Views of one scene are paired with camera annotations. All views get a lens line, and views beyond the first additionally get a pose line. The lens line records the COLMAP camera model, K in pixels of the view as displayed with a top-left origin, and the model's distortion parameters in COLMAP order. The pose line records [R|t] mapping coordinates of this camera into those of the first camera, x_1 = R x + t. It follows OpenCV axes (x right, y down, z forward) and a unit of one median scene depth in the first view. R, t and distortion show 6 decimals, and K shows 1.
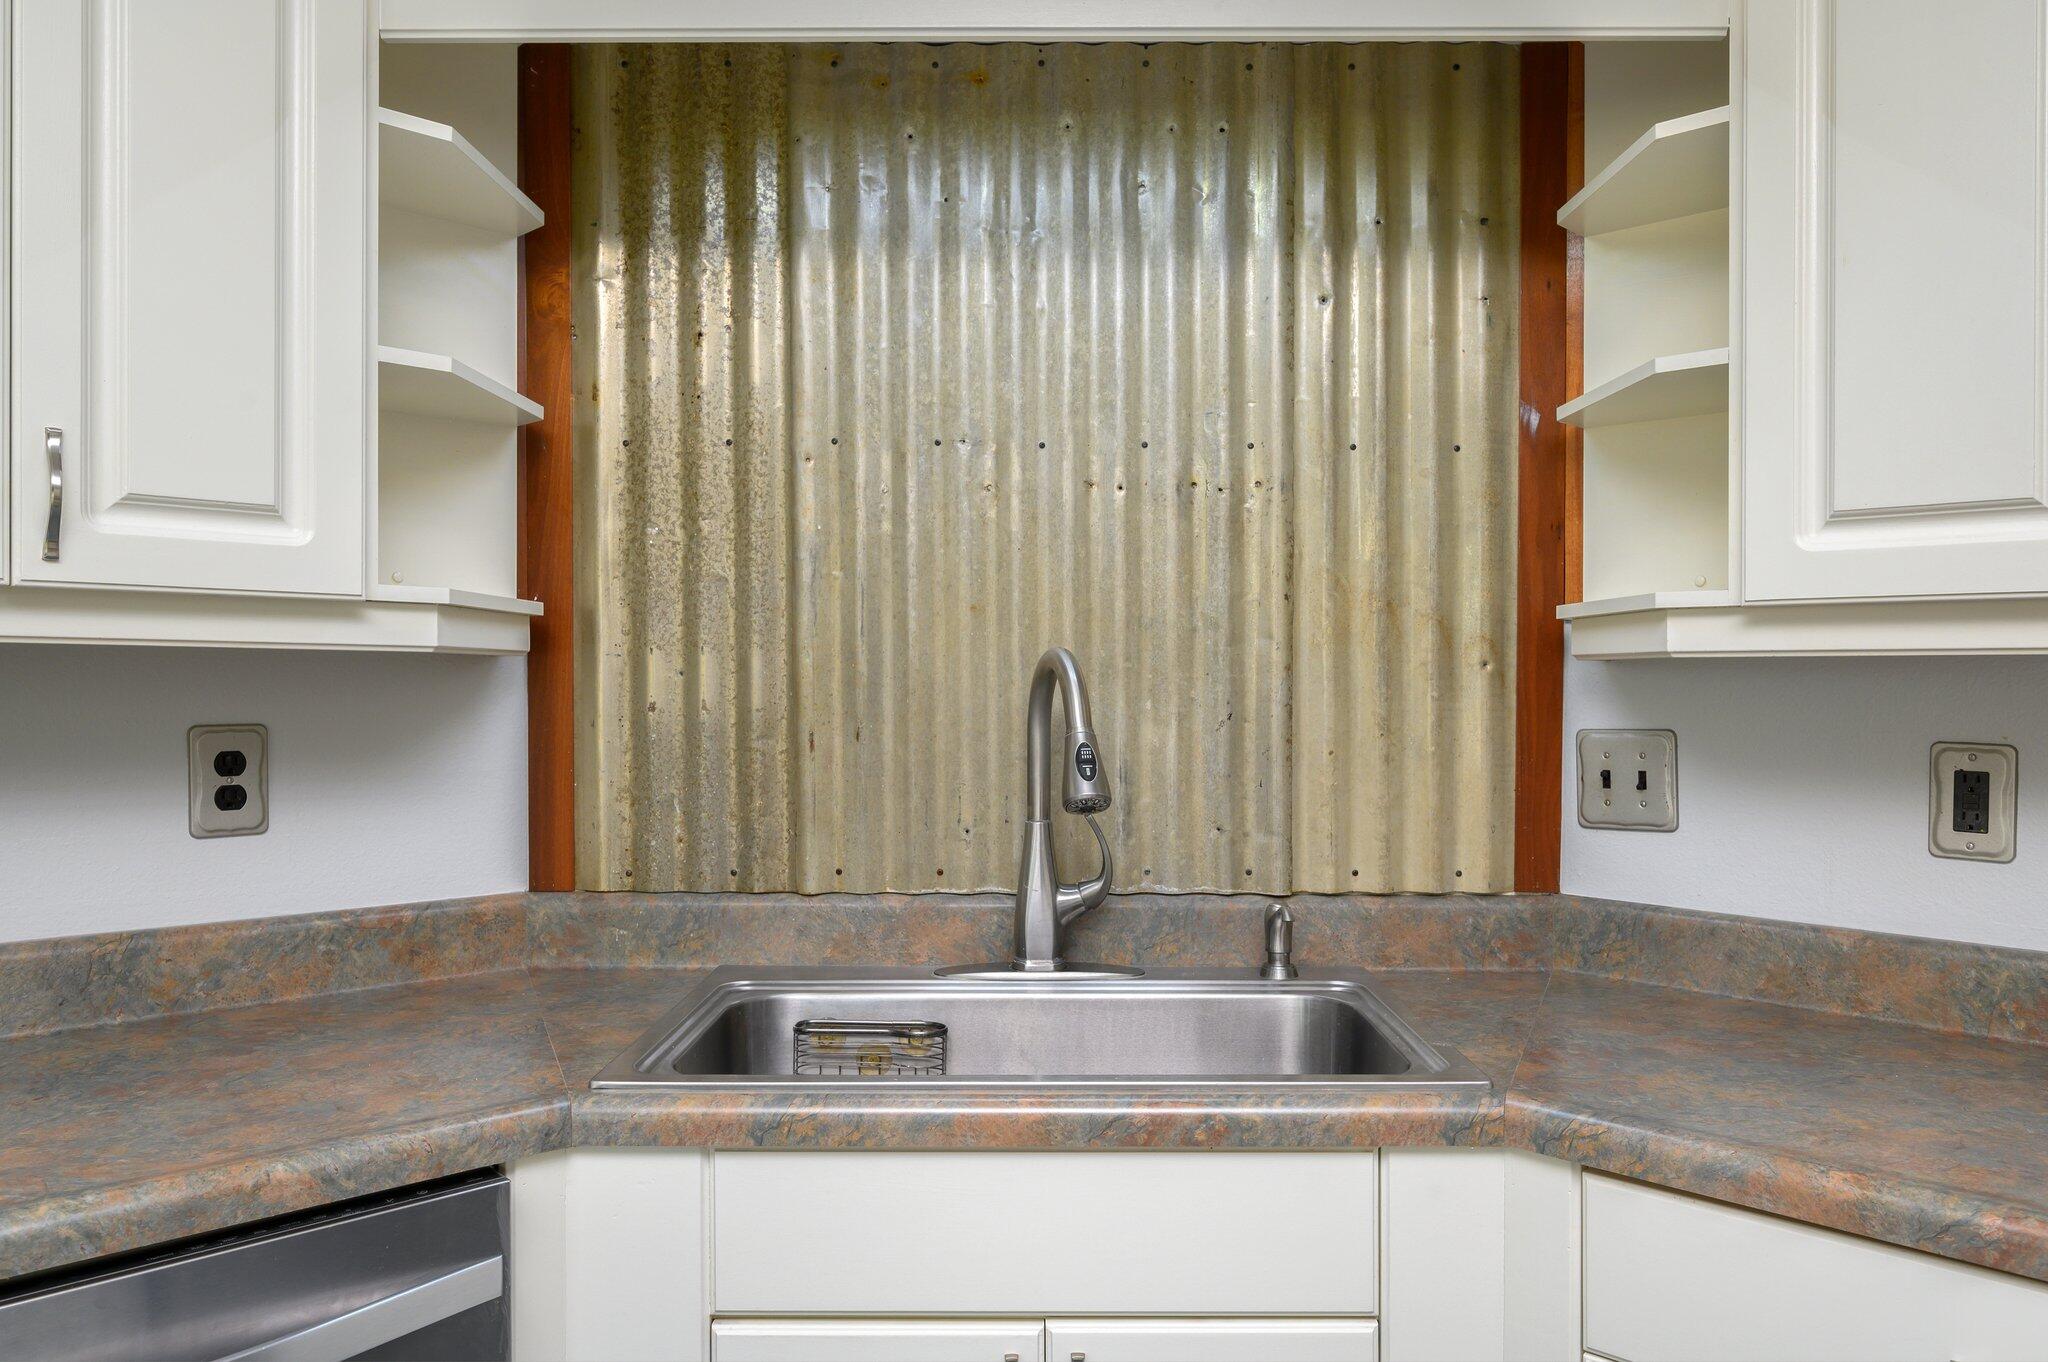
lens RADIAL K [[1513.2, 0, 1024.0], [0, 1513.2, 681.0], [0, 0, 1]] dist [-0.011644, -0.003576]
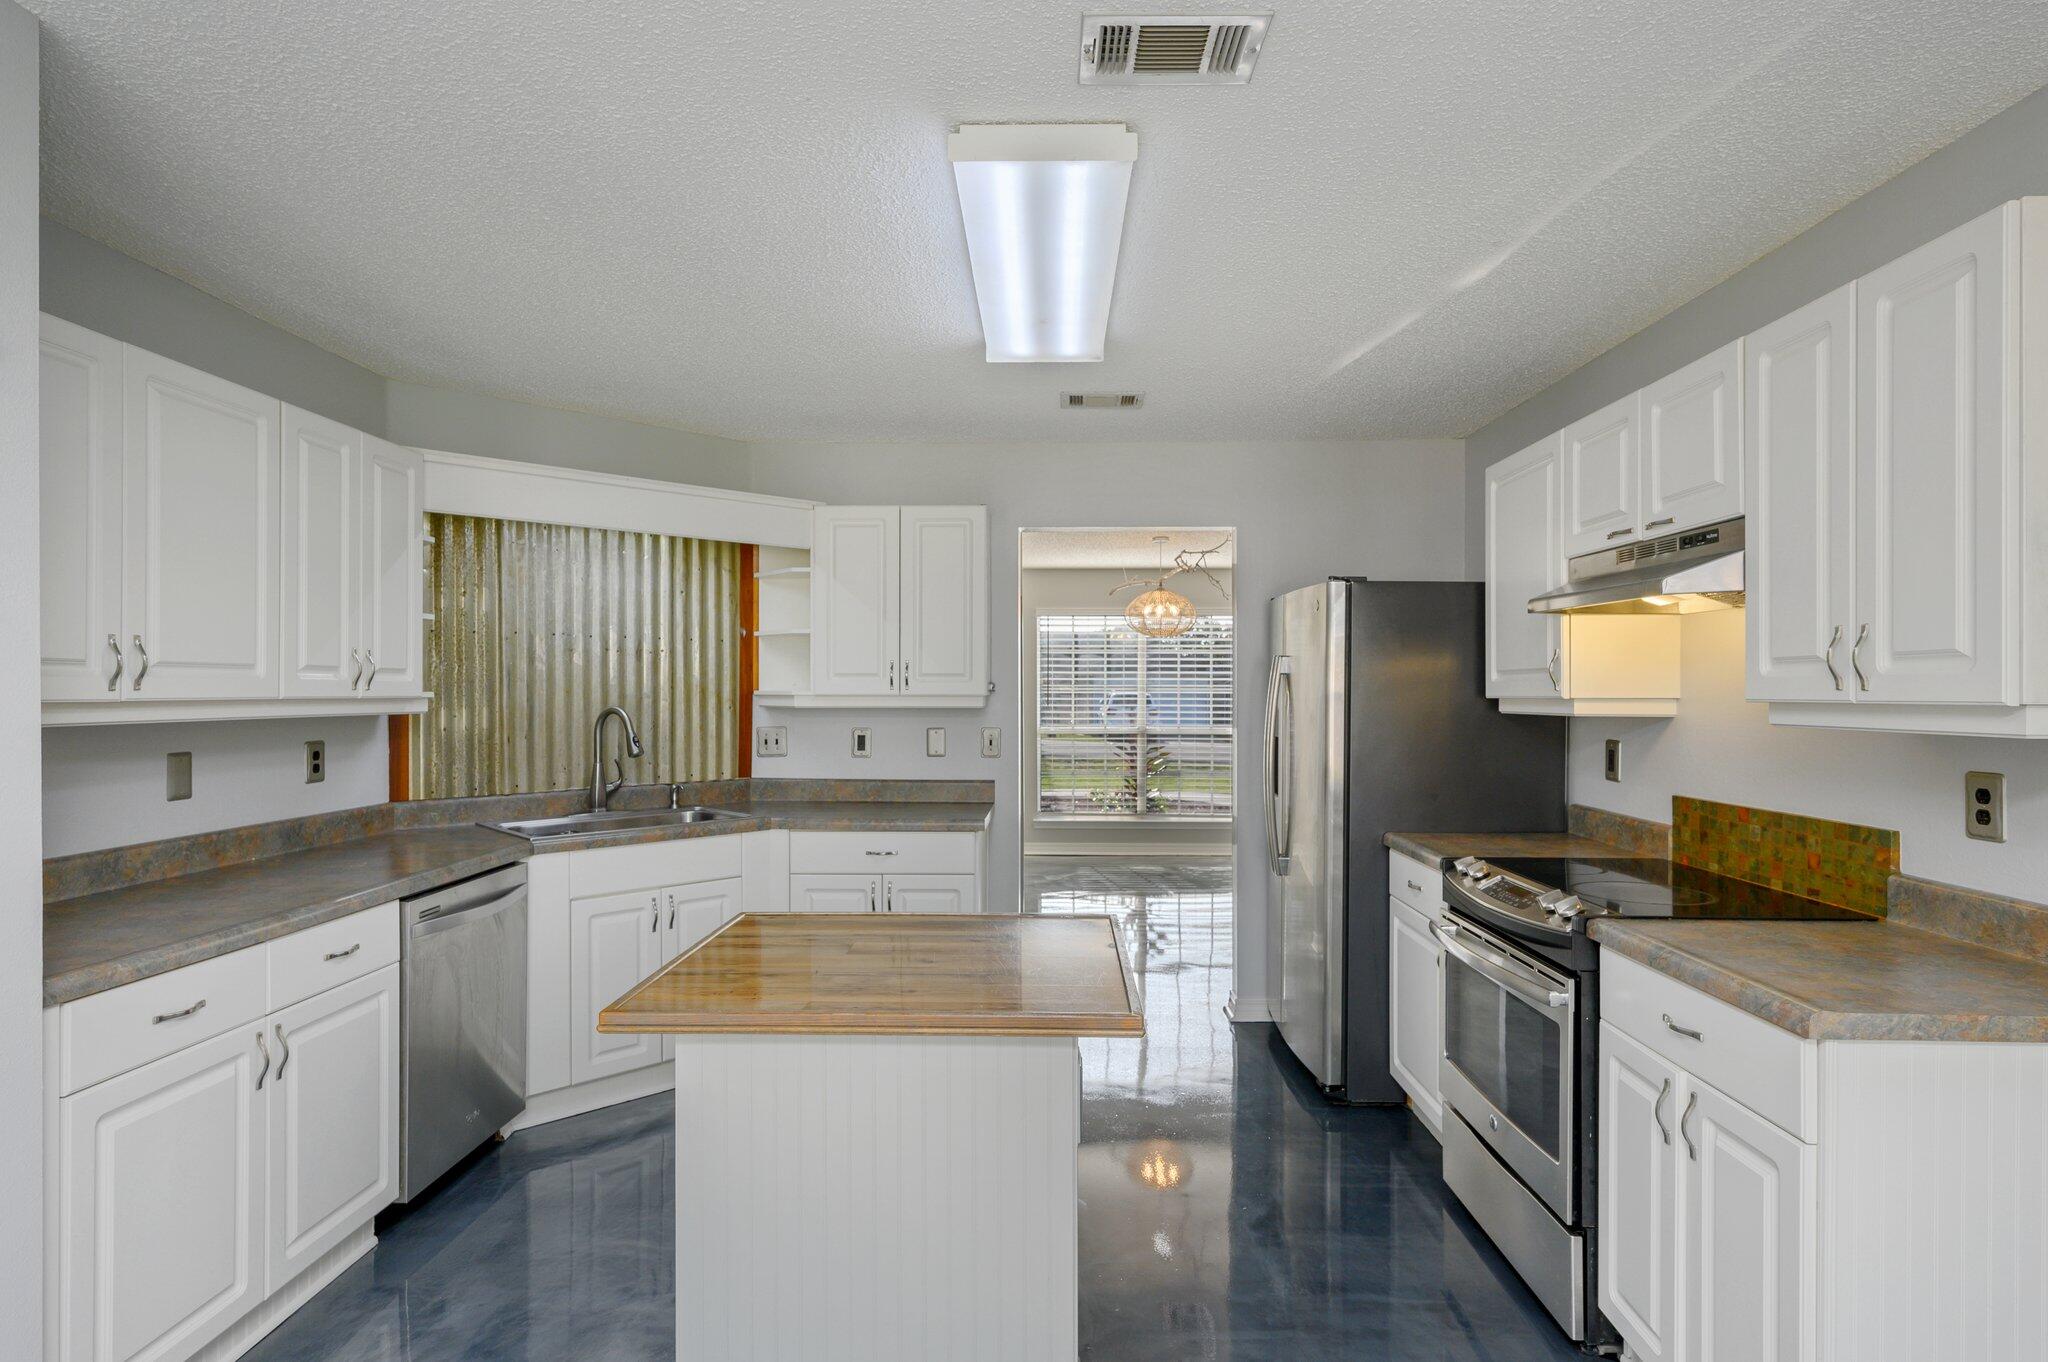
lens RADIAL K [[1102.3, 0, 1024.0], [0, 1102.3, 681.0], [0, 0, 1]] dist [0.000497, 0.000146]
pose [[0.738383, -0.002802, 0.674376, -0.820786], [0.007410, 0.999965, -0.003959, -0.054506], [-0.674341, 0.007920, 0.738378, -1.162886]]
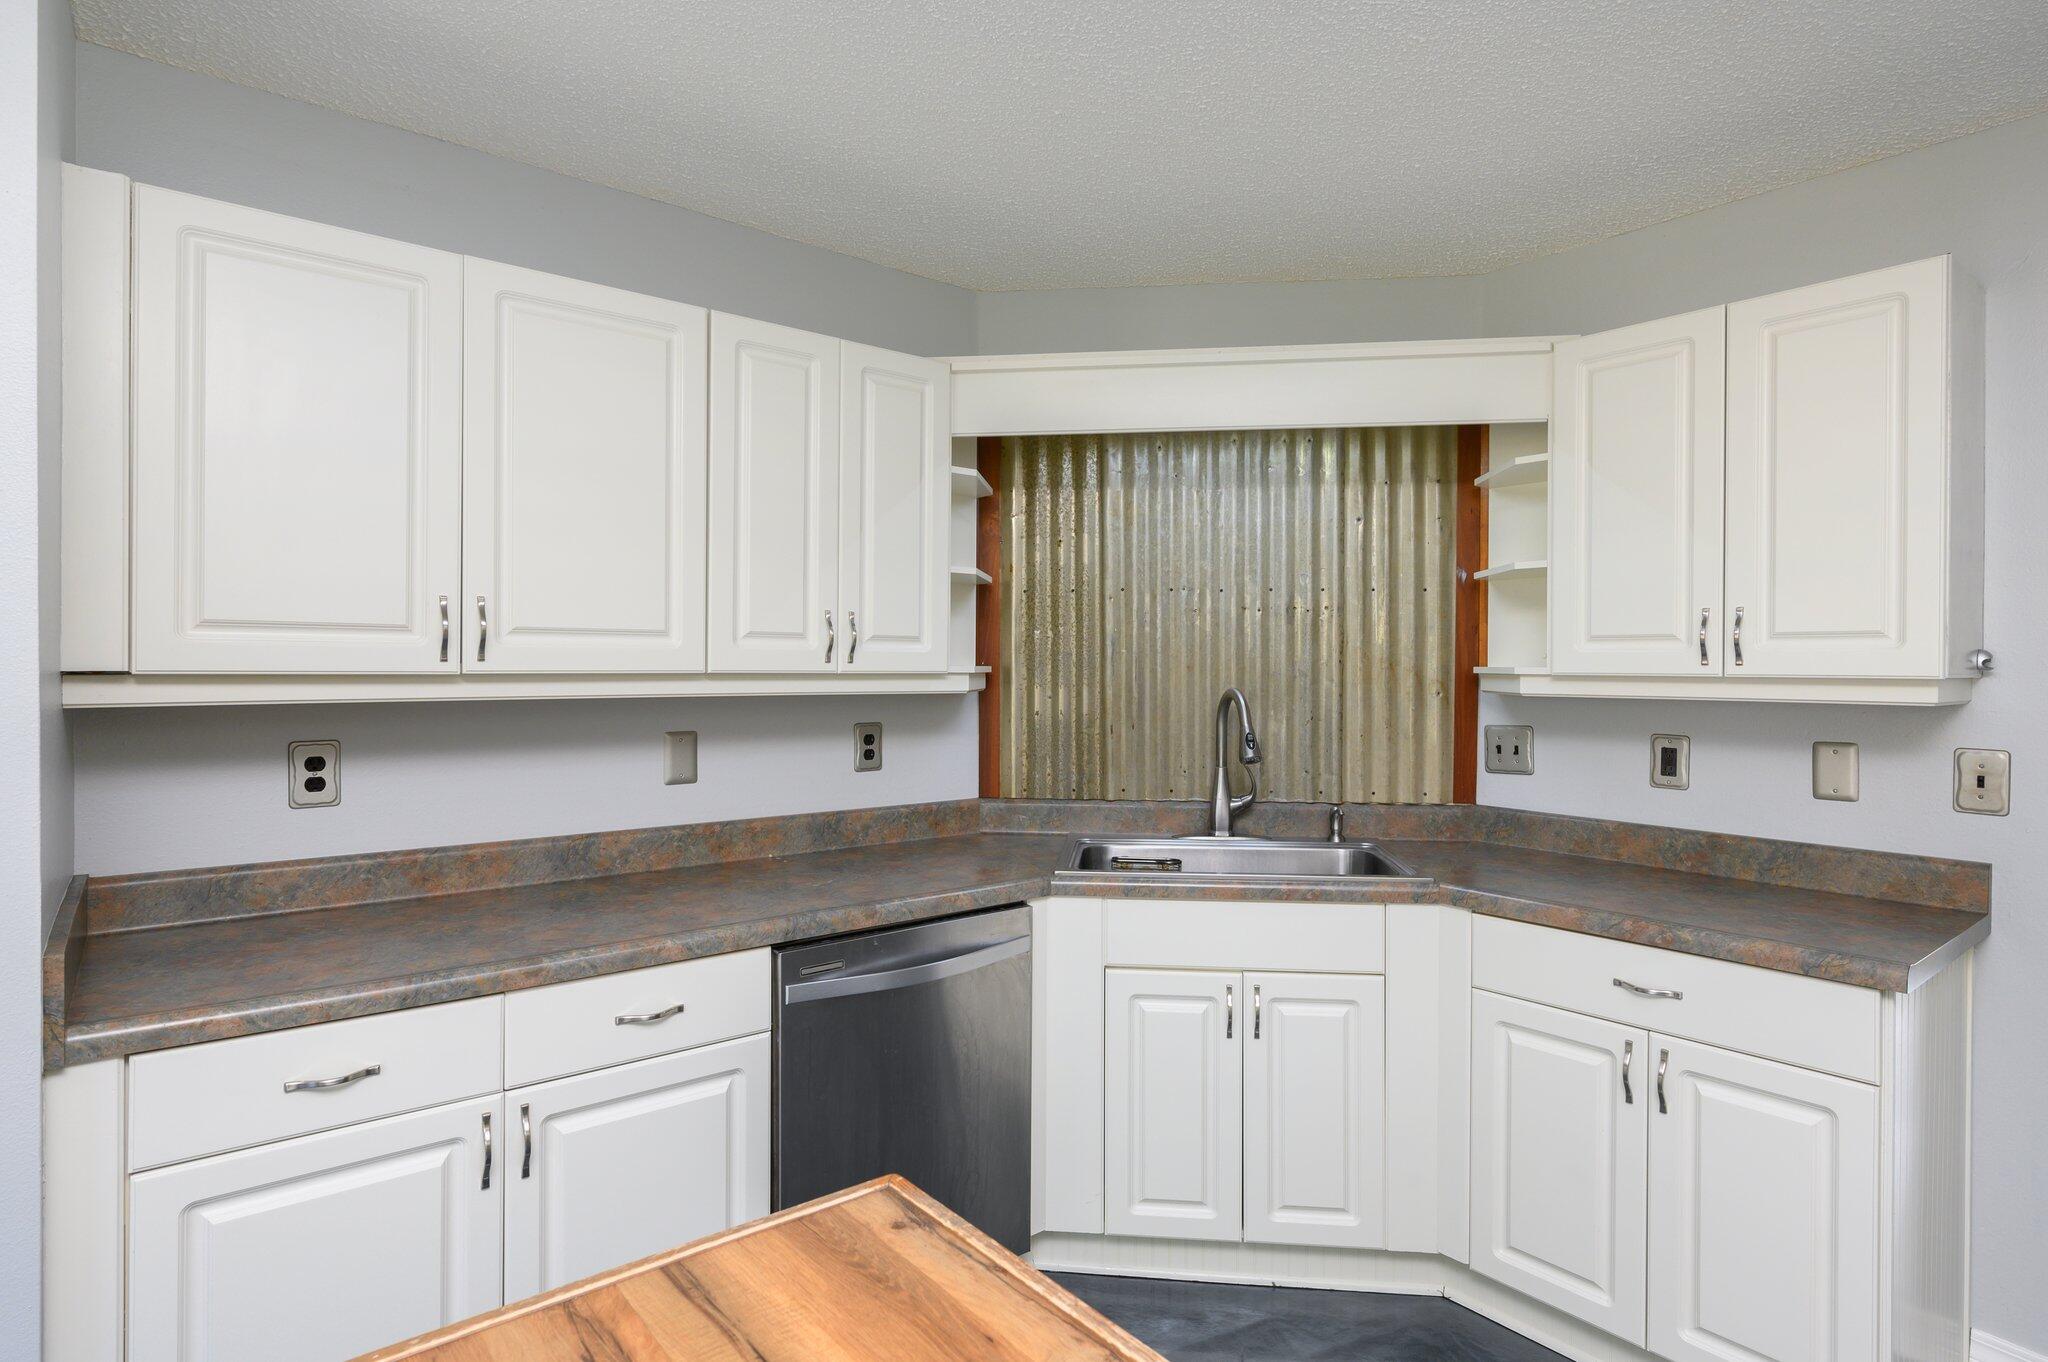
lens RADIAL K [[1101.8, 0, 983.9], [0, 1101.8, 686.8], [0, 0, 1]] dist [-0.000413, 0.000214]
pose [[0.992846, -0.000885, -0.119397, -0.134762], [0.003047, 0.999835, 0.017927, -0.049527], [0.119361, -0.018162, 0.992685, -0.577667]]
